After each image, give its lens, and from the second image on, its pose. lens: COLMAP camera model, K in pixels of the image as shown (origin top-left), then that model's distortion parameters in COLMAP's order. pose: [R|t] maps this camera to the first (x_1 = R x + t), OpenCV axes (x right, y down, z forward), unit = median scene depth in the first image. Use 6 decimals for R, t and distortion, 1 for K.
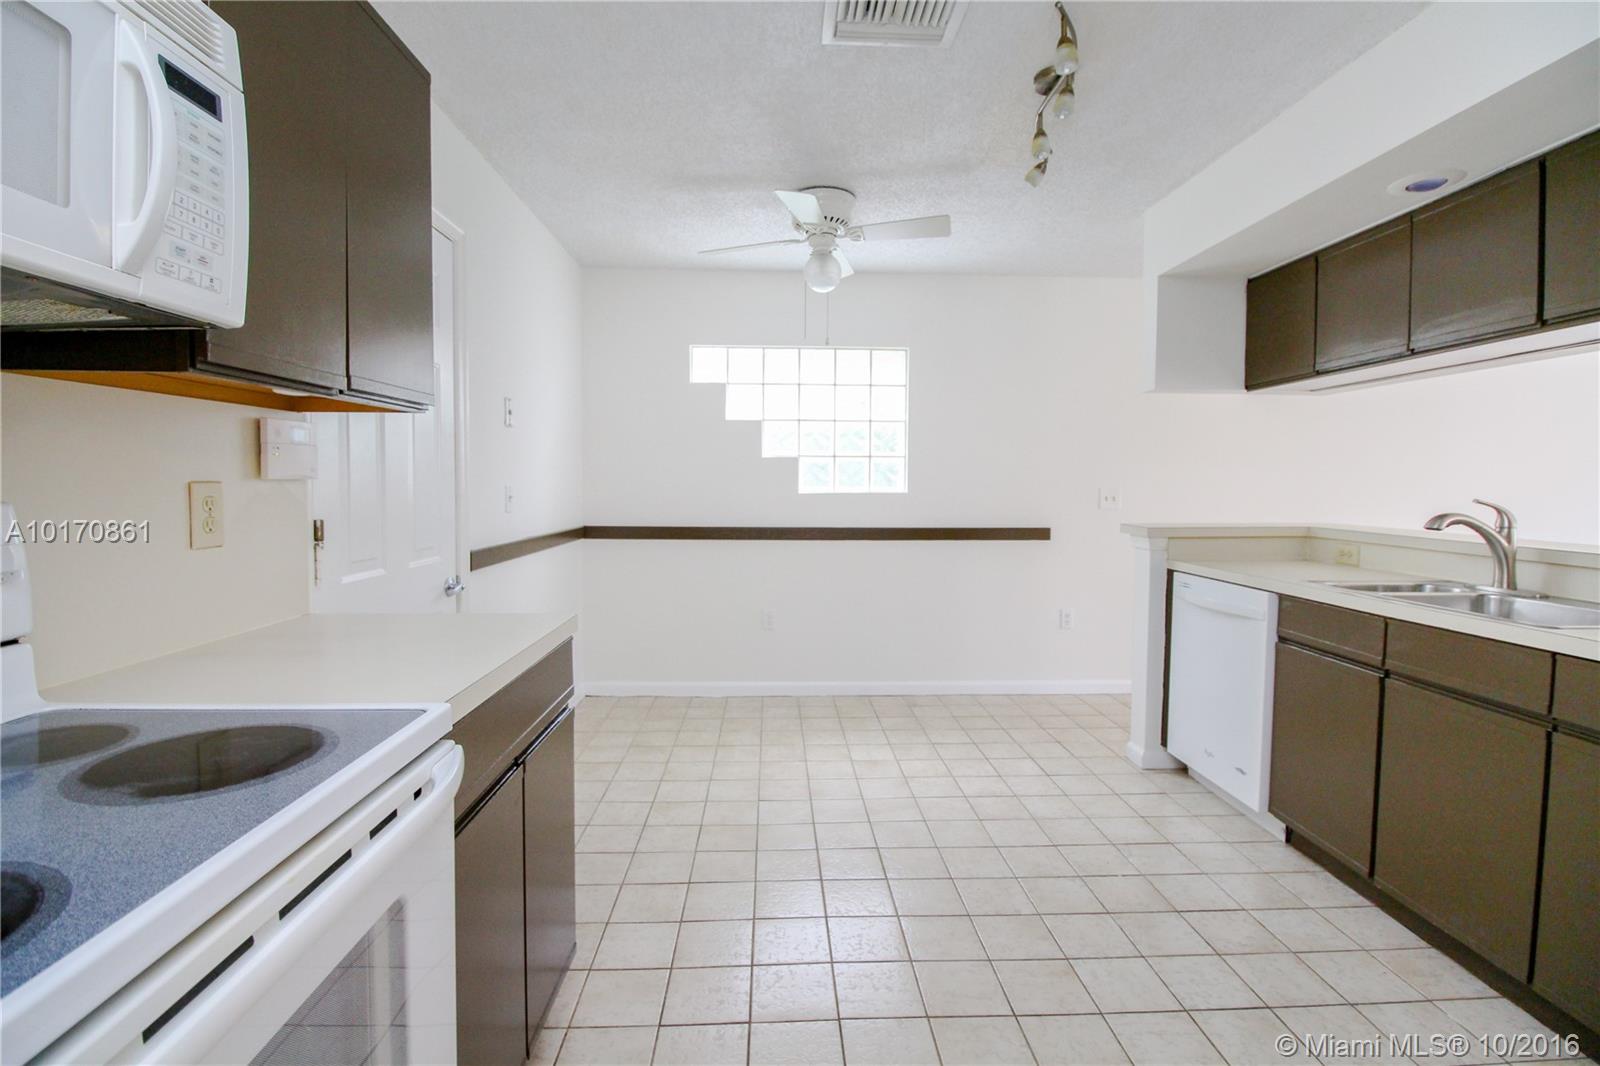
lens RADIAL K [[751.7, 0, 800.8], [0, 751.7, 511.5], [0, 0, 1]] dist [0.001785, -0.014181]
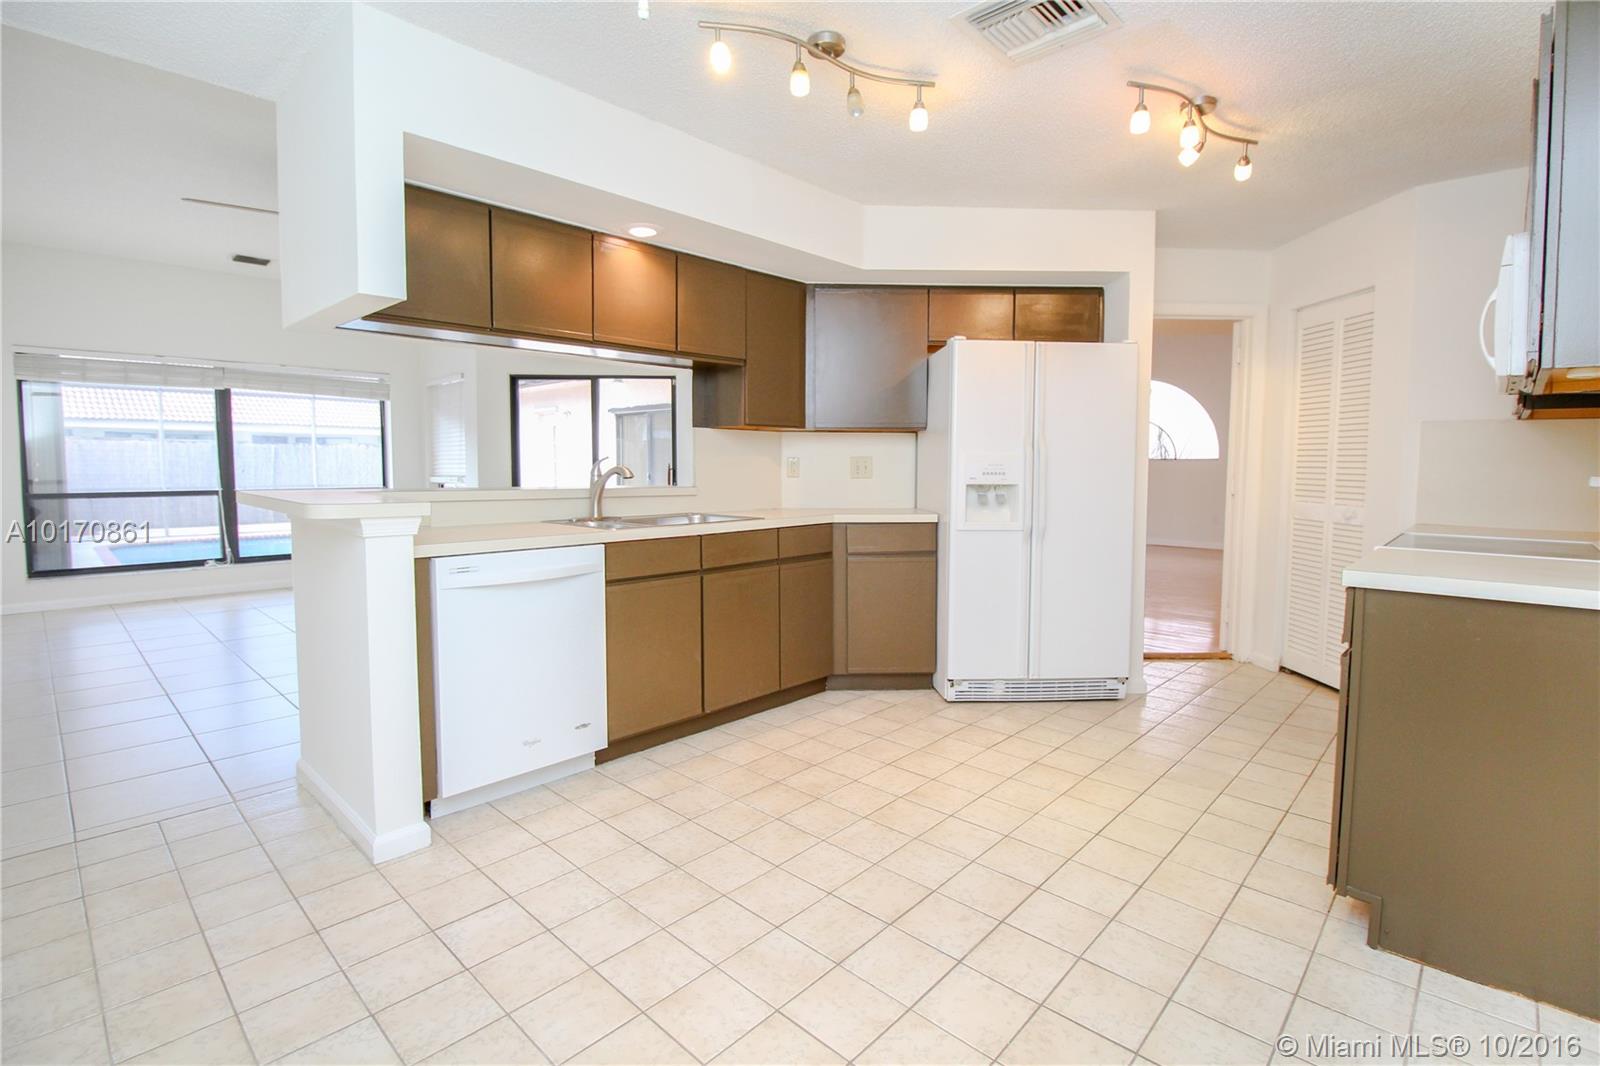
lens RADIAL K [[751.7, 0, 800.8], [0, 751.7, 511.5], [0, 0, 1]] dist [0.001785, -0.014181]
pose [[-0.701777, -0.053041, 0.710419, -0.333164], [0.019902, 0.995376, 0.093976, -0.033608], [-0.712119, 0.080089, -0.697476, 1.497596]]
